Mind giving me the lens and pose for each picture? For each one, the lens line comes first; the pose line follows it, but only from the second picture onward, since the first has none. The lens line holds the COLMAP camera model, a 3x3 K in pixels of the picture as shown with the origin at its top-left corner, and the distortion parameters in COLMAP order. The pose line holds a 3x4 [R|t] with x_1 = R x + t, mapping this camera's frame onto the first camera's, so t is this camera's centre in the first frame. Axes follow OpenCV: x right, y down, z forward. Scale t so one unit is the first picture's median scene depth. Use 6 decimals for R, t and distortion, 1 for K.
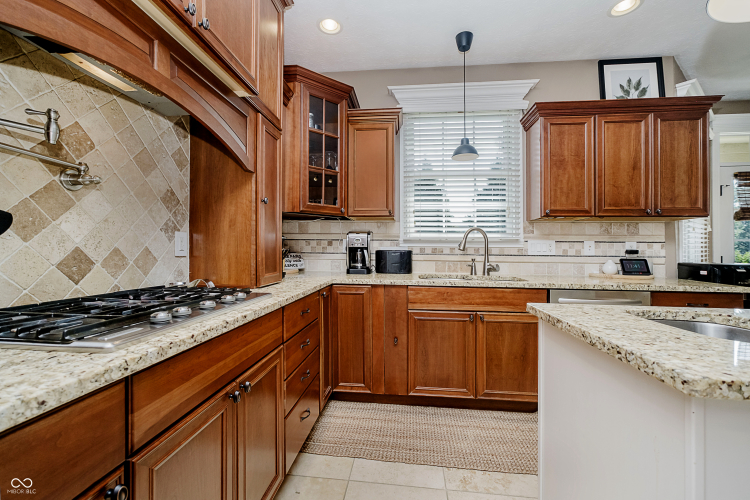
lens RADIAL K [[317.7, 0, 374.6], [0, 317.7, 243.4], [0, 0, 1]] dist [-0.006981, 0.003027]
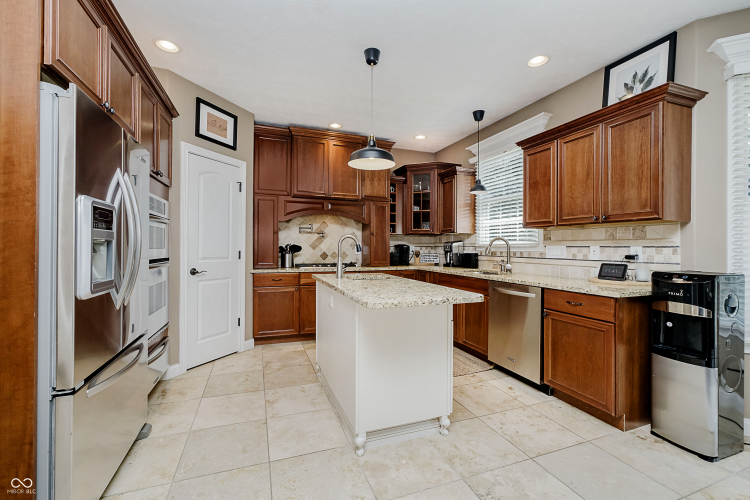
lens RADIAL K [[317.7, 0, 370.5], [0, 317.7, 240.7], [0, 0, 1]] dist [-0.006981, 0.003027]
pose [[0.445137, -0.025641, -0.895095, 1.310507], [0.014605, 0.999665, -0.021374, -0.013215], [0.895343, -0.003558, 0.445363, -0.129114]]
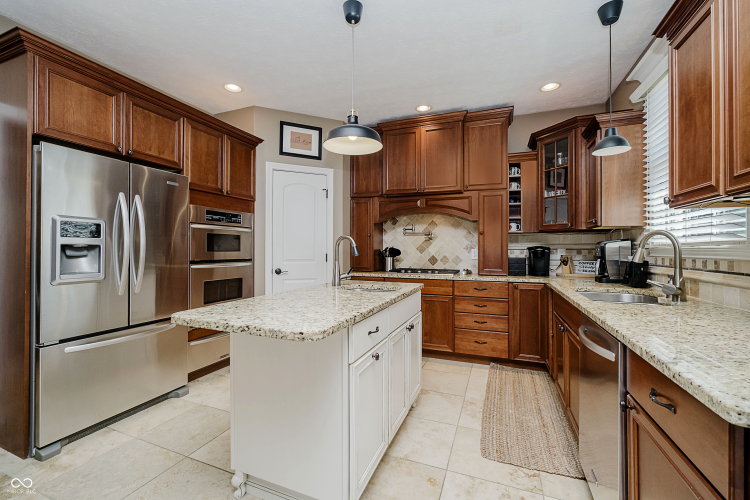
lens RADIAL K [[317.7, 0, 370.8], [0, 317.7, 244.1], [0, 0, 1]] dist [-0.006981, 0.003027]
pose [[-0.272977, -0.028621, -0.961595, 1.174095], [0.009973, 0.999419, -0.032577, -0.002402], [0.961969, -0.018483, -0.272533, 0.565952]]
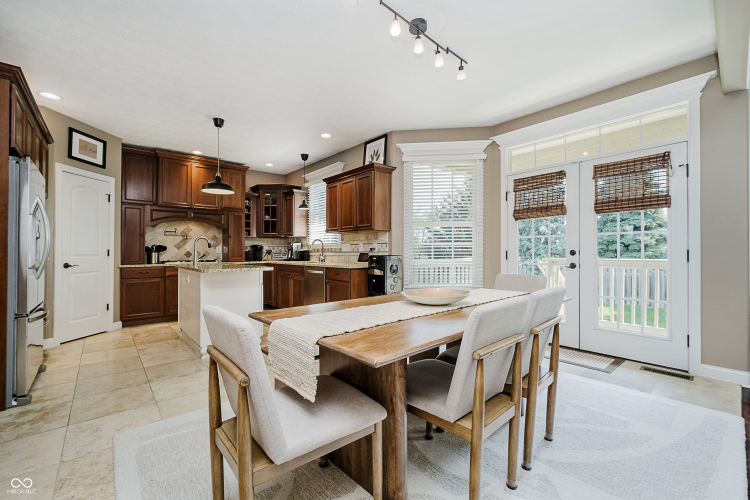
lens RADIAL K [[317.7, 0, 371.6], [0, 317.7, 242.0], [0, 0, 1]] dist [-0.006981, 0.003027]
pose [[0.729126, -0.035377, -0.683464, 2.014932], [0.026354, 0.999374, -0.023614, 0.029003], [0.683872, -0.000794, 0.729602, -0.297028]]
